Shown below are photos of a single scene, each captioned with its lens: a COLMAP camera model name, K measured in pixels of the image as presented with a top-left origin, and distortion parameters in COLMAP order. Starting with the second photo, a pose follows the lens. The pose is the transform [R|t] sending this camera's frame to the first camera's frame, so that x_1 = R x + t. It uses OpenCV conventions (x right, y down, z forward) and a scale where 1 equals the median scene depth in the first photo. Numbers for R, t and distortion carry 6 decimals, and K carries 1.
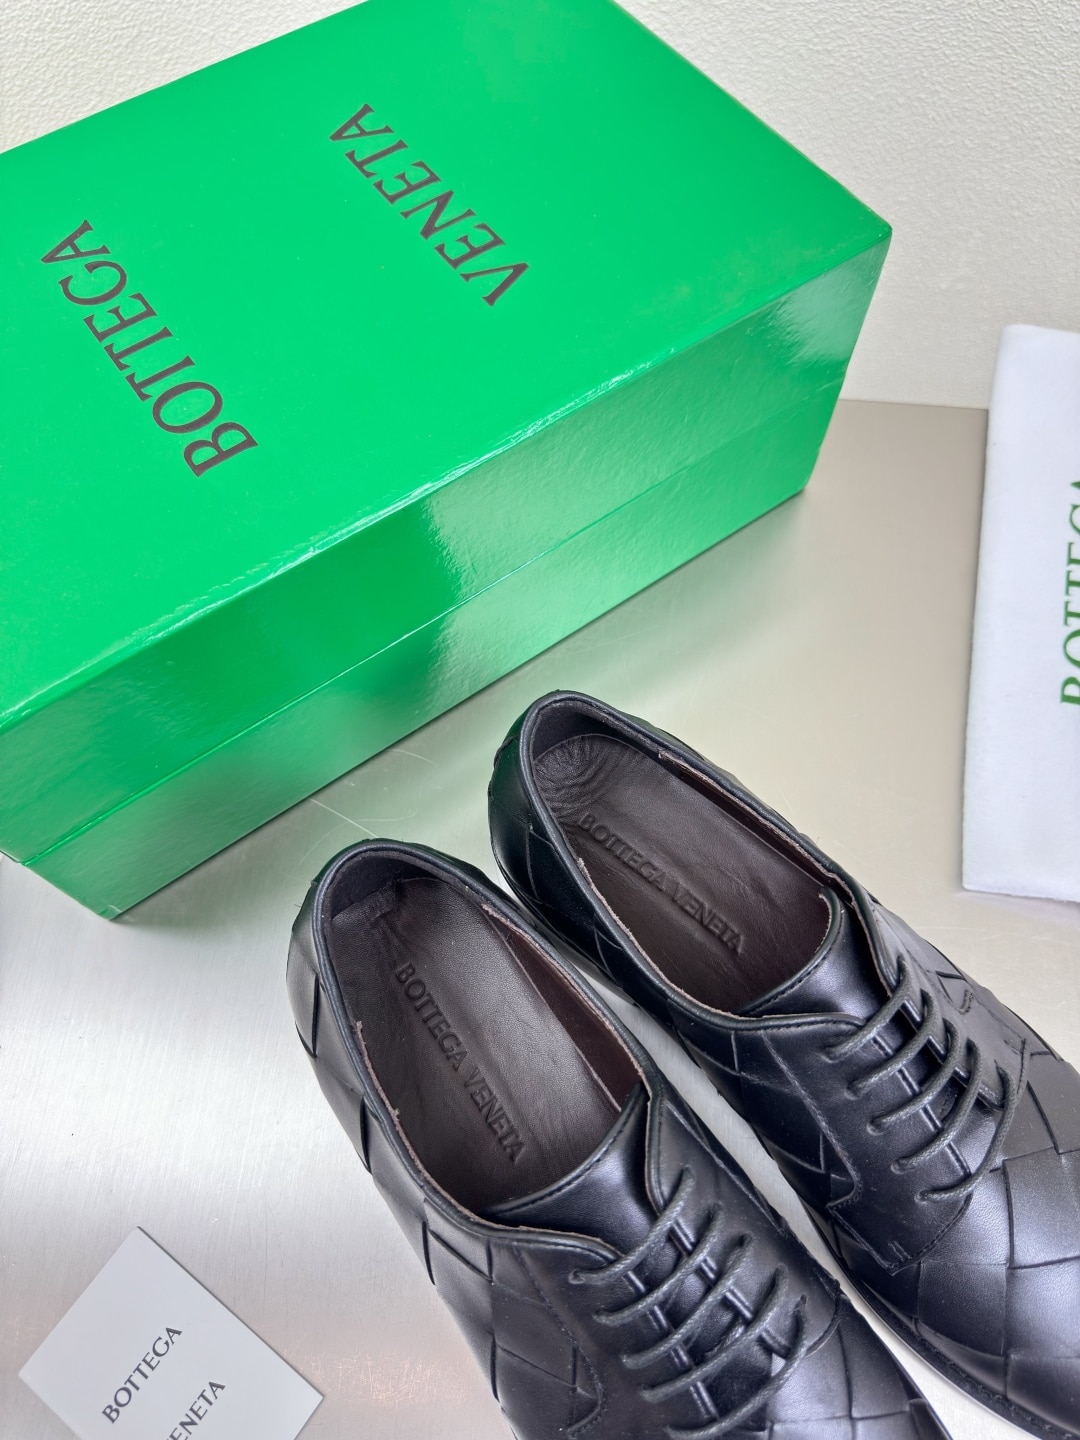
lens RADIAL K [[1028.3, 0, 531.1], [0, 1028.3, 709.0], [0, 0, 1]] dist [0.010237, -0.023081]
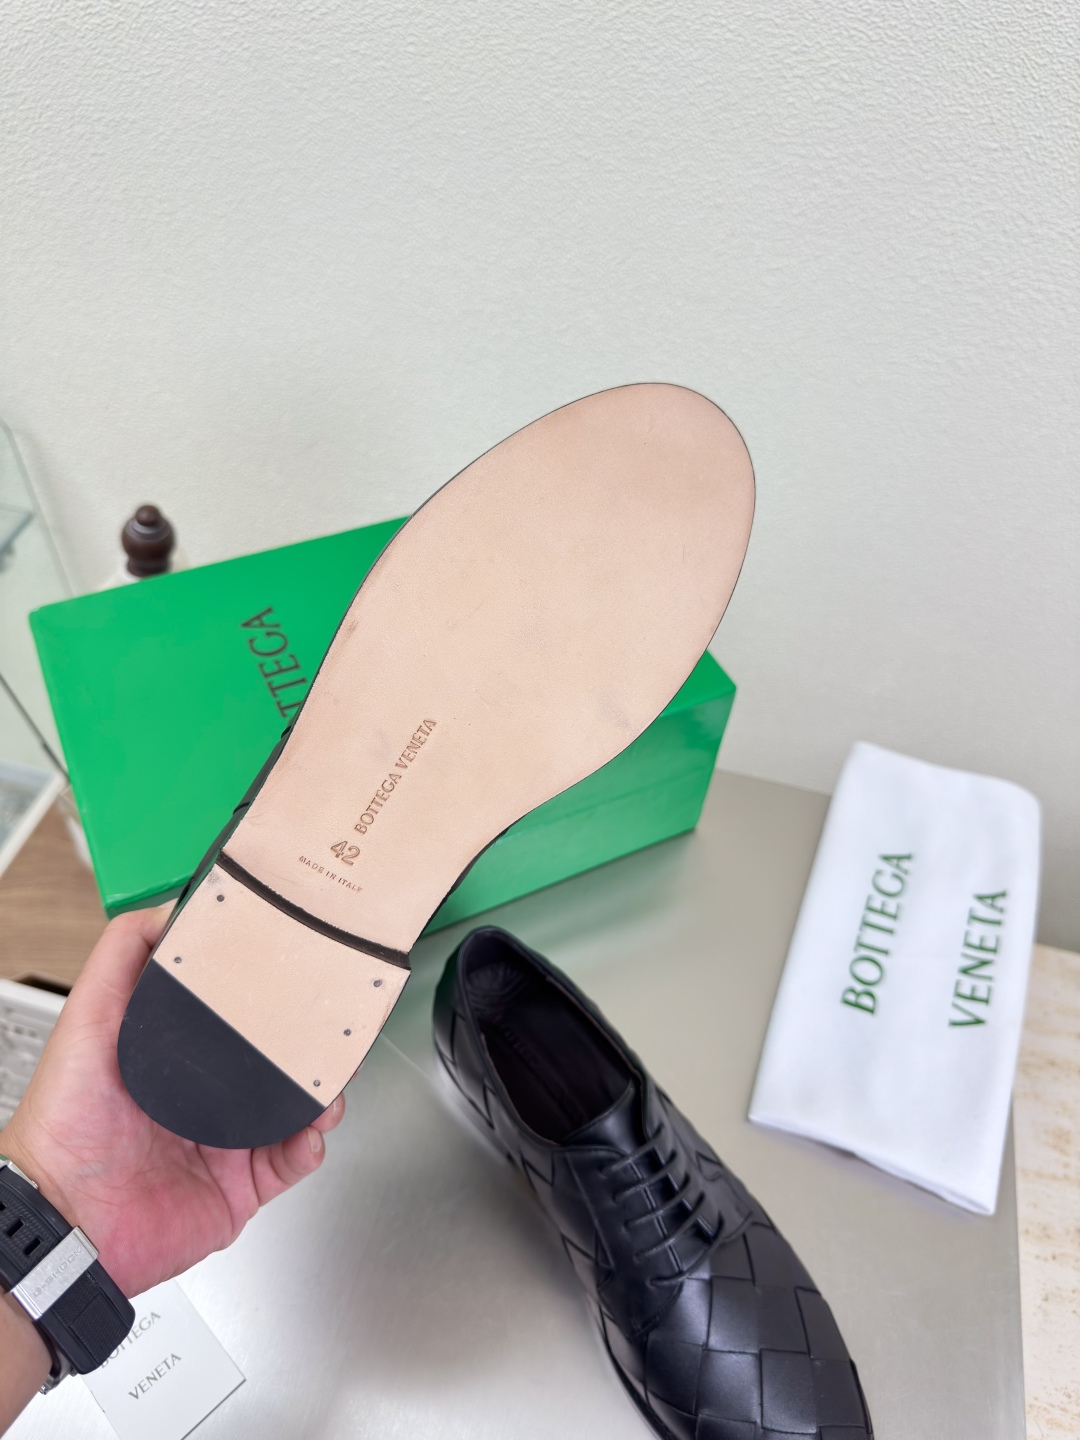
lens RADIAL K [[1028.3, 0, 532.0], [0, 1028.3, 726.2], [0, 0, 1]] dist [0.010237, -0.023081]
pose [[0.985550, 0.162895, -0.046430, 0.105621], [-0.169332, 0.954205, -0.246616, 0.061825], [0.004131, 0.250914, 0.968001, -0.606329]]
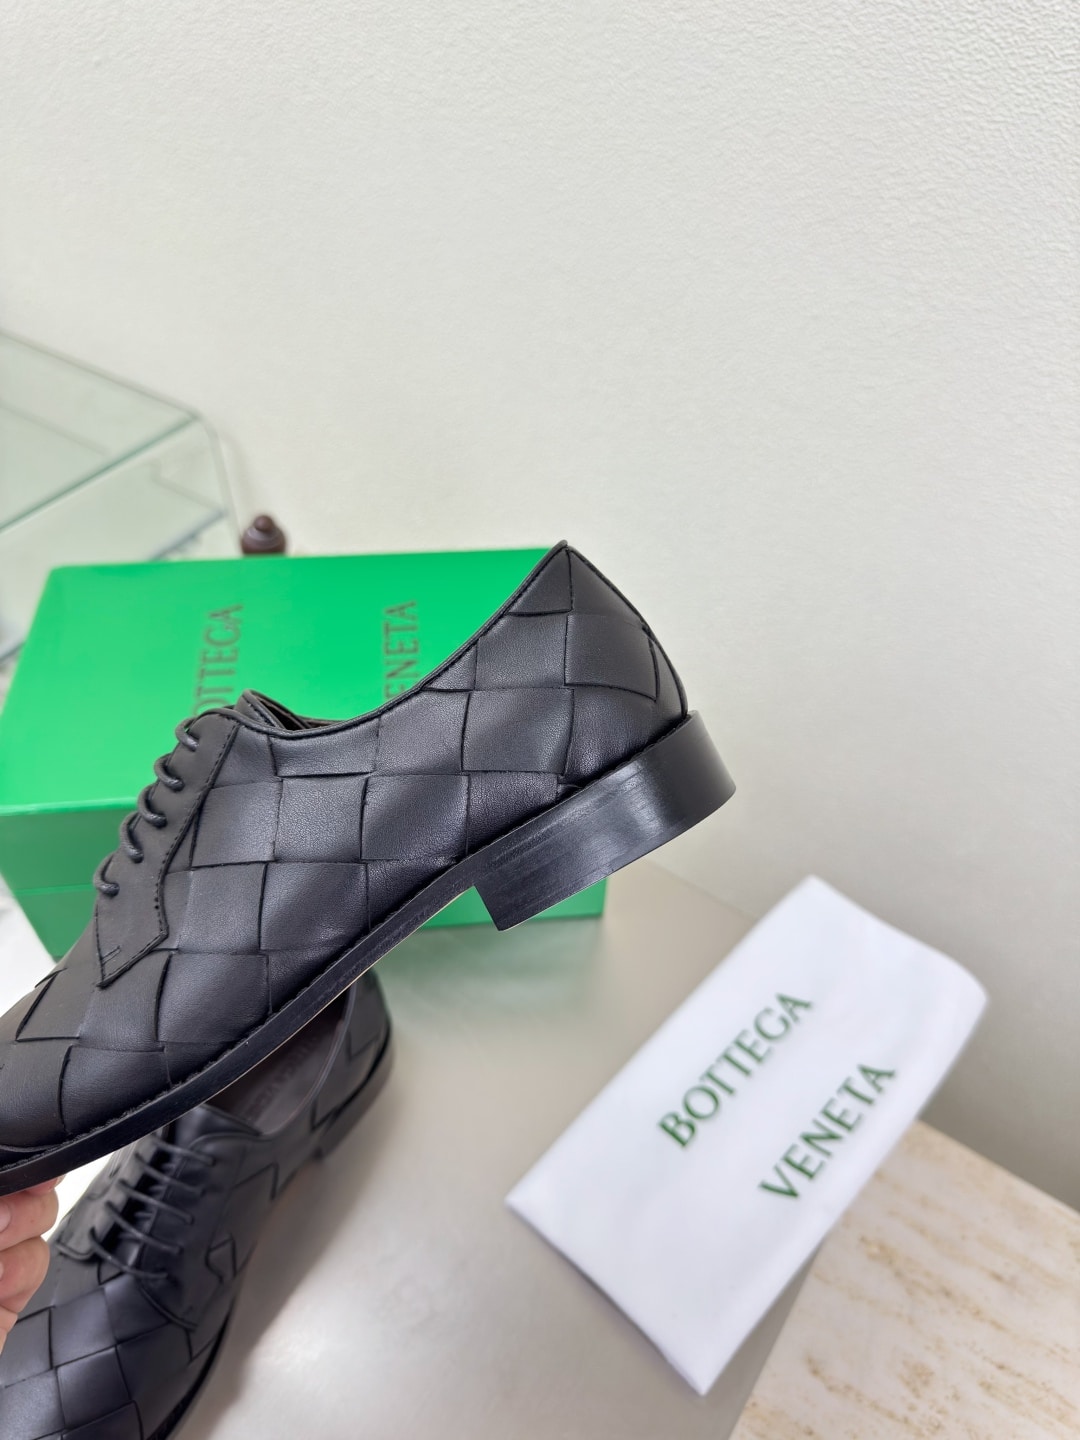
lens RADIAL K [[1028.3, 0, 541.5], [0, 1028.3, 727.7], [0, 0, 1]] dist [0.010237, -0.023081]
pose [[0.874184, 0.374629, -0.308957, 0.716675], [-0.452492, 0.859335, -0.238317, -0.079707], [0.176217, 0.348134, 0.920734, -0.564197]]
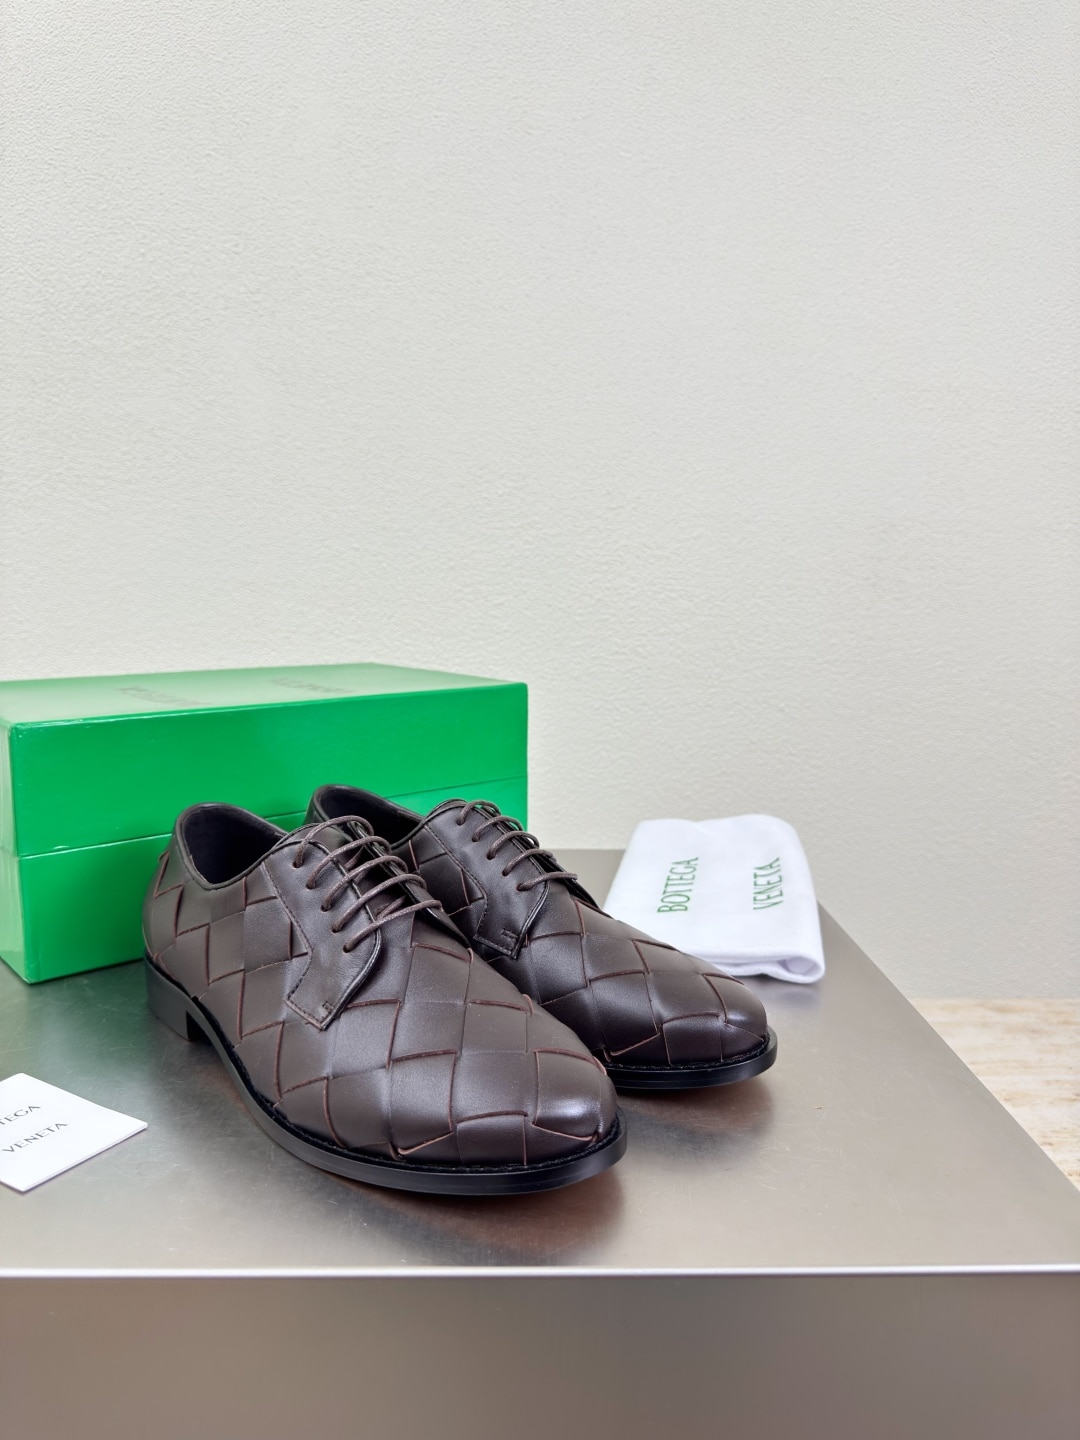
lens RADIAL K [[1028.3, 0, 543.7], [0, 1028.3, 720.2], [0, 0, 1]] dist [0.010237, -0.023081]
pose [[0.992712, 0.014419, 0.119642, 0.123389], [0.091631, 0.554500, -0.827124, 1.365196], [-0.078268, 0.832059, 0.549137, -0.141196]]
